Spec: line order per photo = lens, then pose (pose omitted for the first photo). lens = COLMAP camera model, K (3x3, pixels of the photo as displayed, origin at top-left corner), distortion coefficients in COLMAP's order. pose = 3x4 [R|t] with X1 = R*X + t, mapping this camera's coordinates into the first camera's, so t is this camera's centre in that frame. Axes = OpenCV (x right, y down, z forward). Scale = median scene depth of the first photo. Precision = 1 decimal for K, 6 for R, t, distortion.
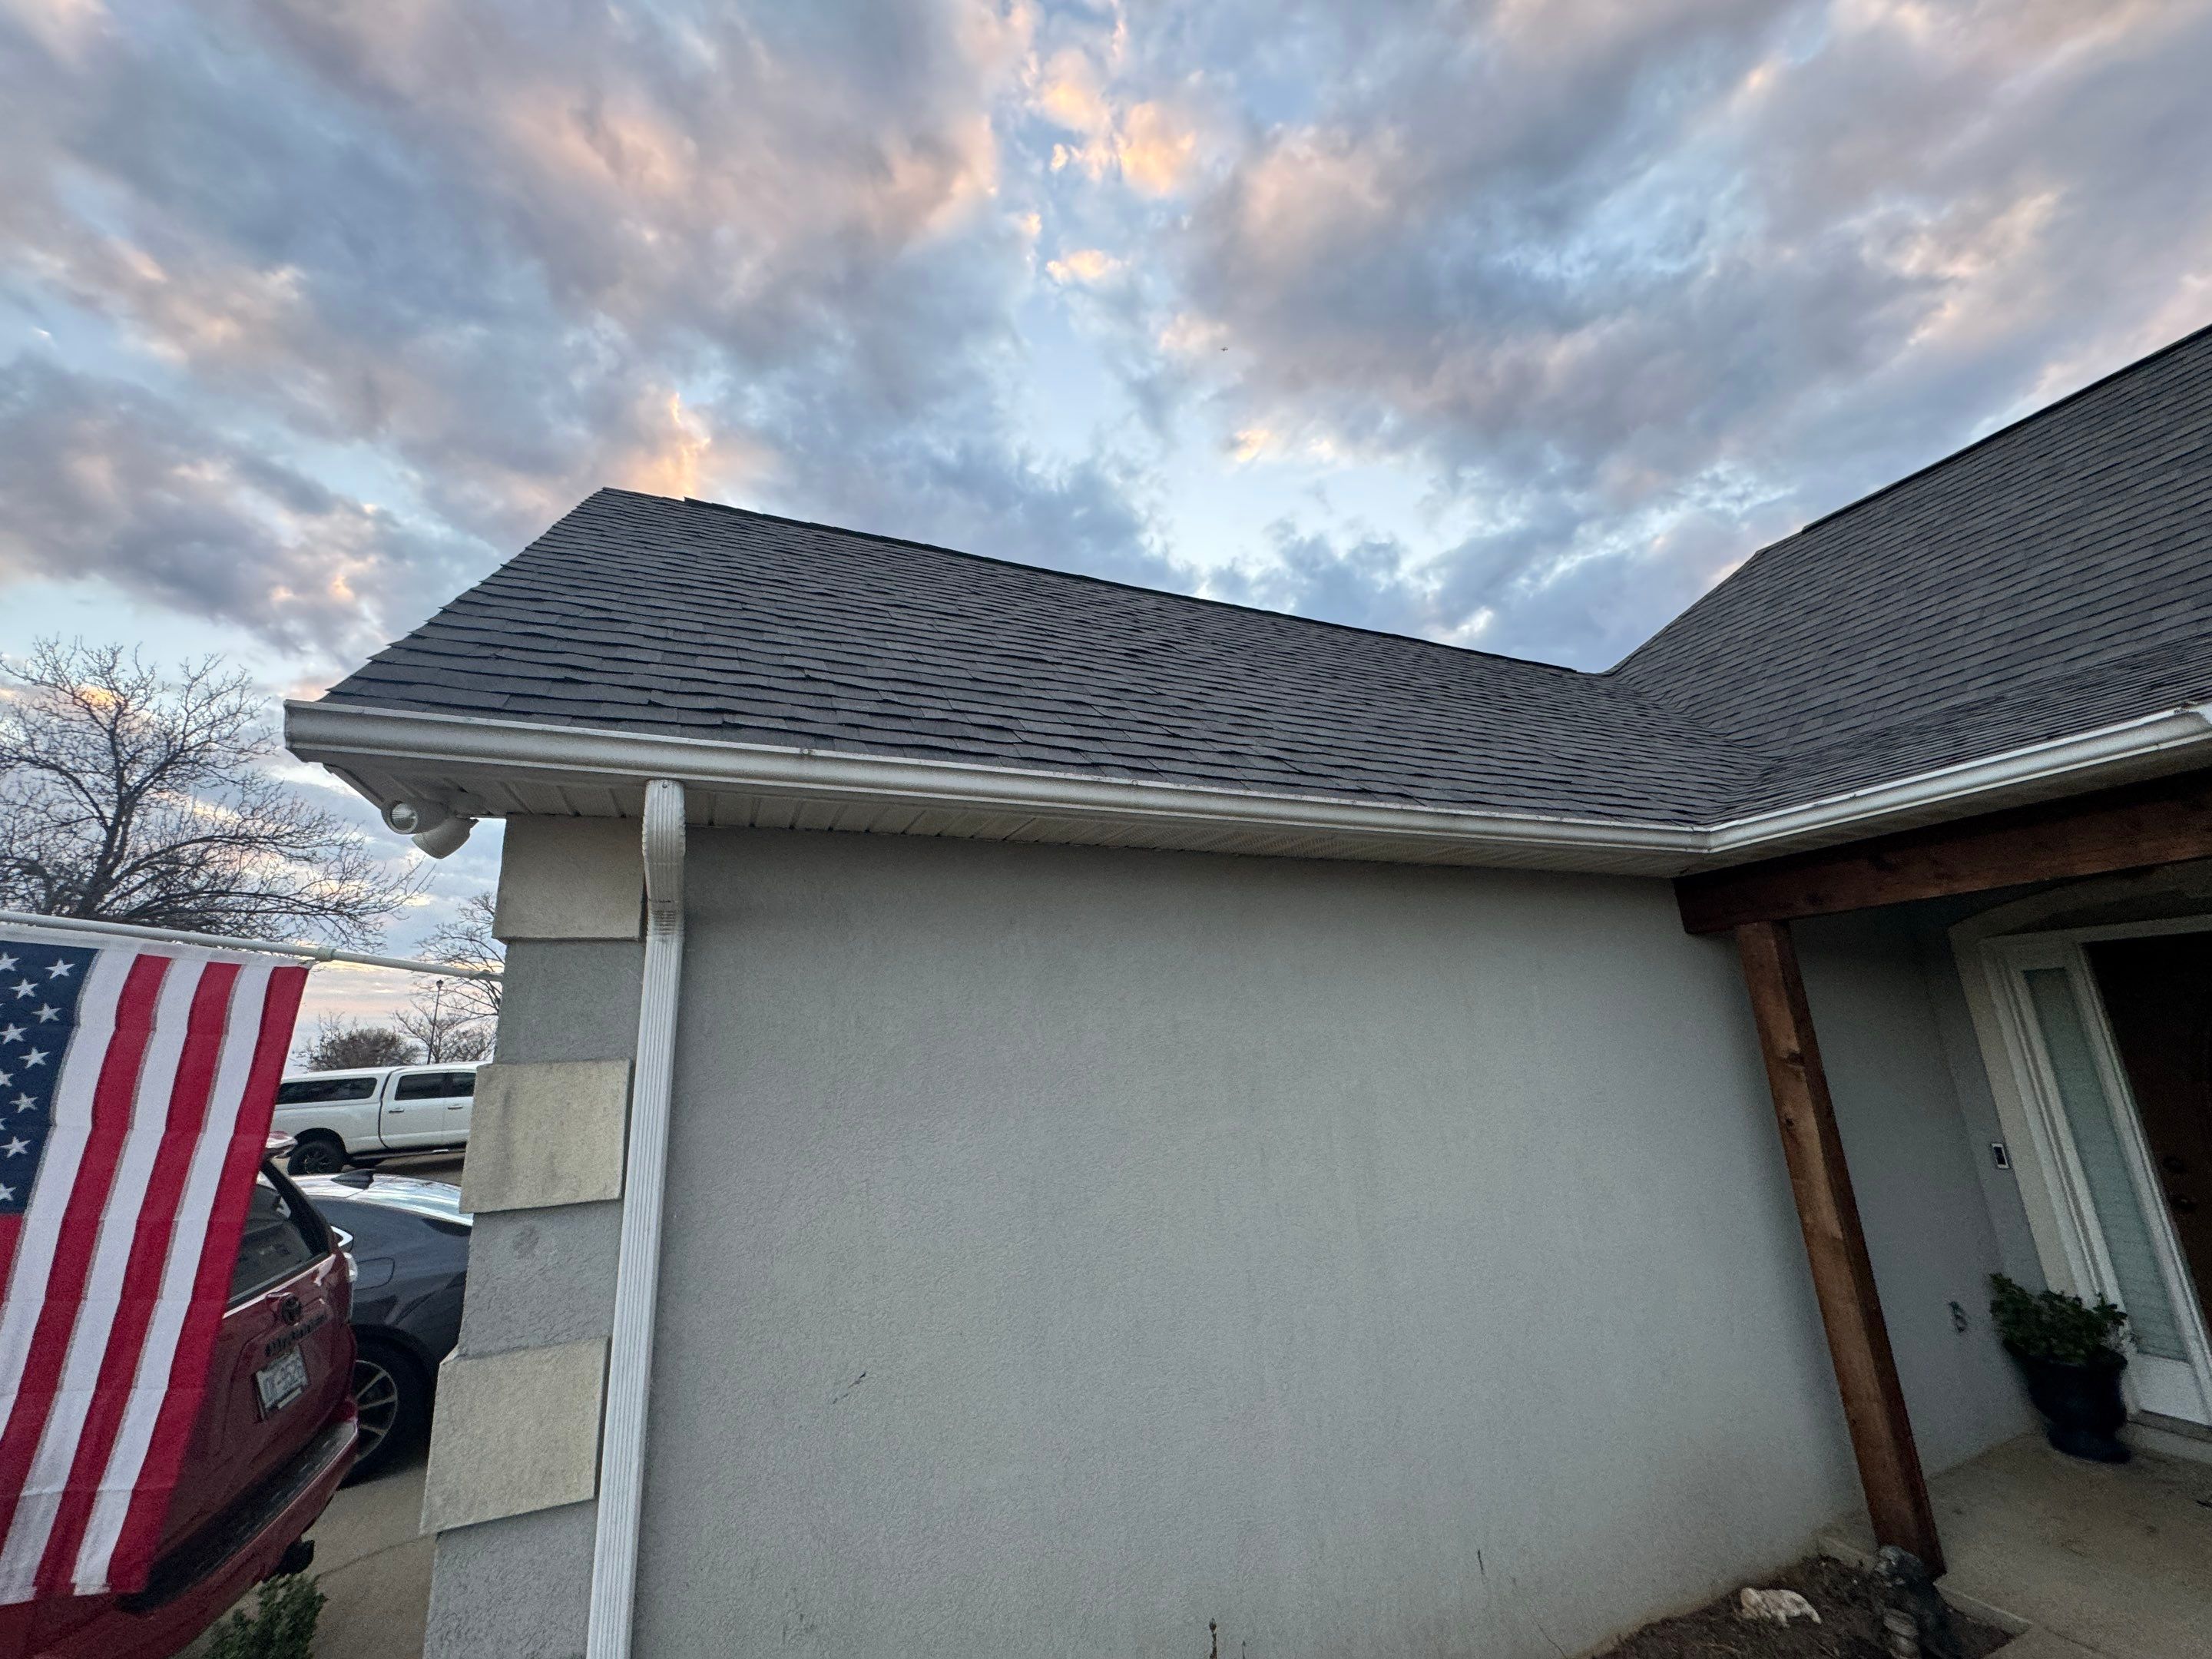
lens RADIAL K [[905.5, 0, 1102.2], [0, 905.5, 814.6], [0, 0, 1]] dist [0.004377, 0.000226]
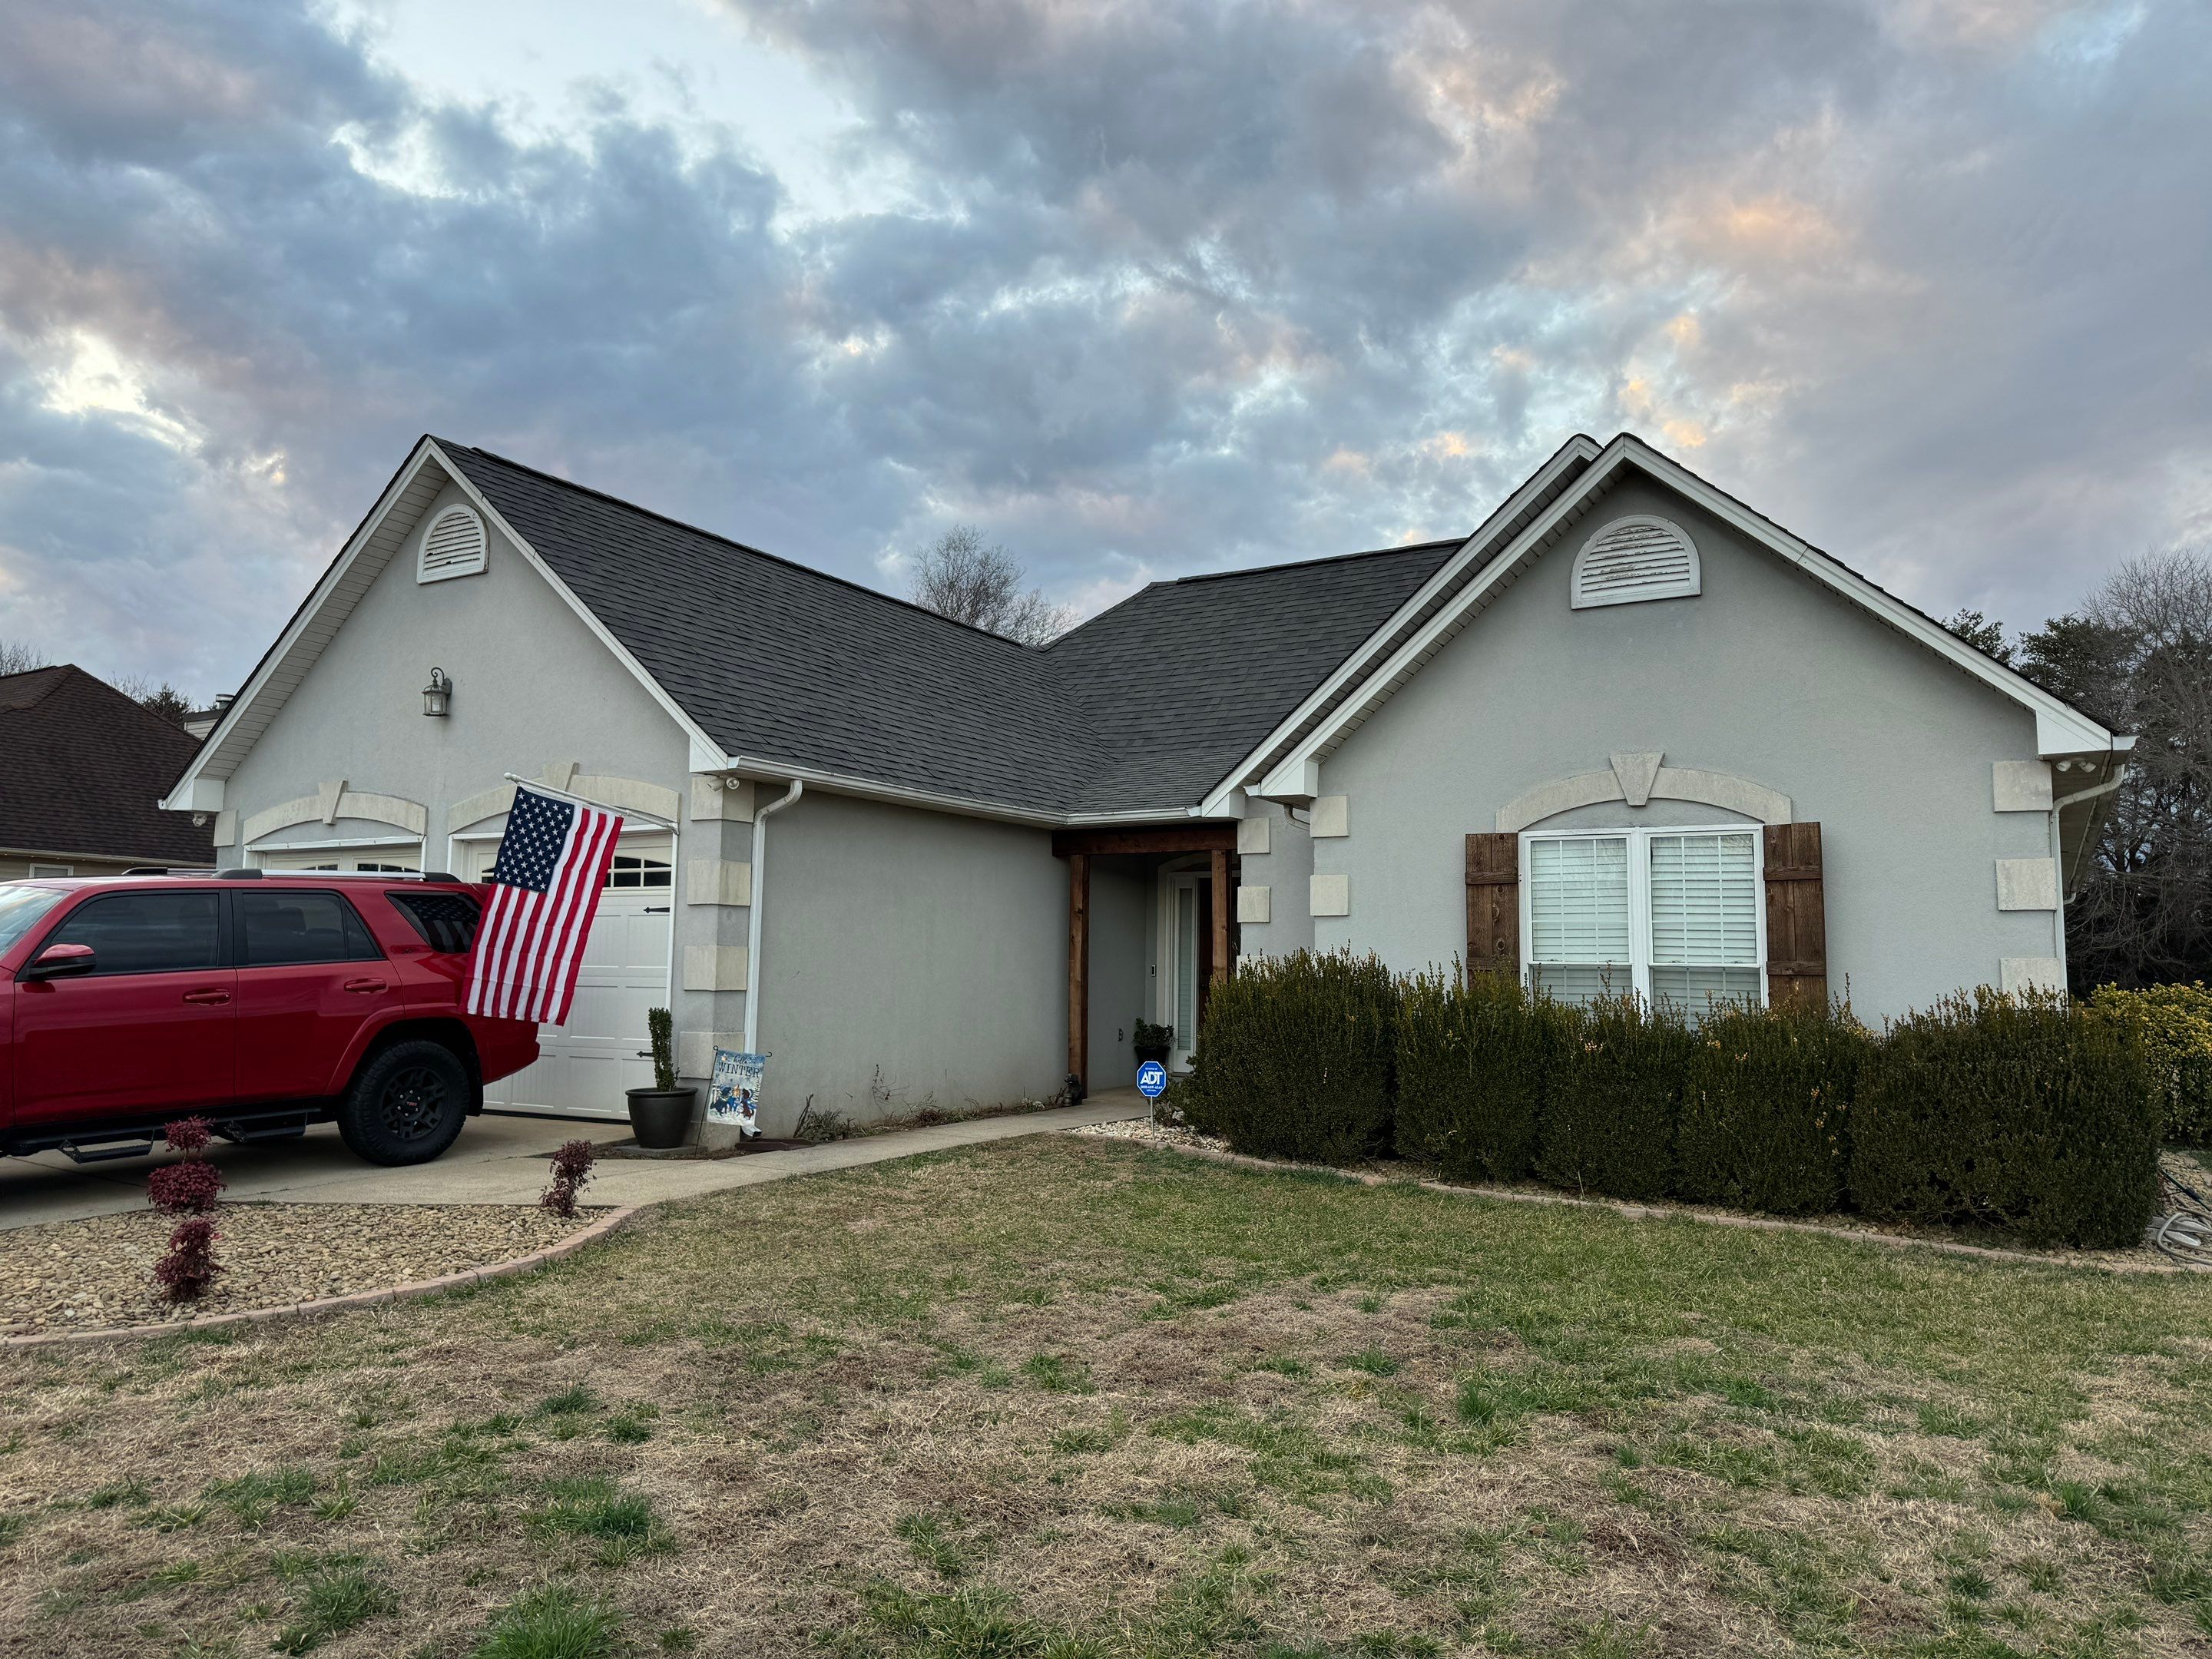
lens RADIAL K [[1625.8, 0, 1126.9], [0, 1625.8, 823.3], [0, 0, 1]] dist [0.048503, -0.044953]
pose [[0.812471, 0.112712, 0.572002, -1.393882], [-0.195501, 0.976998, 0.085172, -0.300687], [-0.549245, -0.181027, 0.815818, -2.177833]]
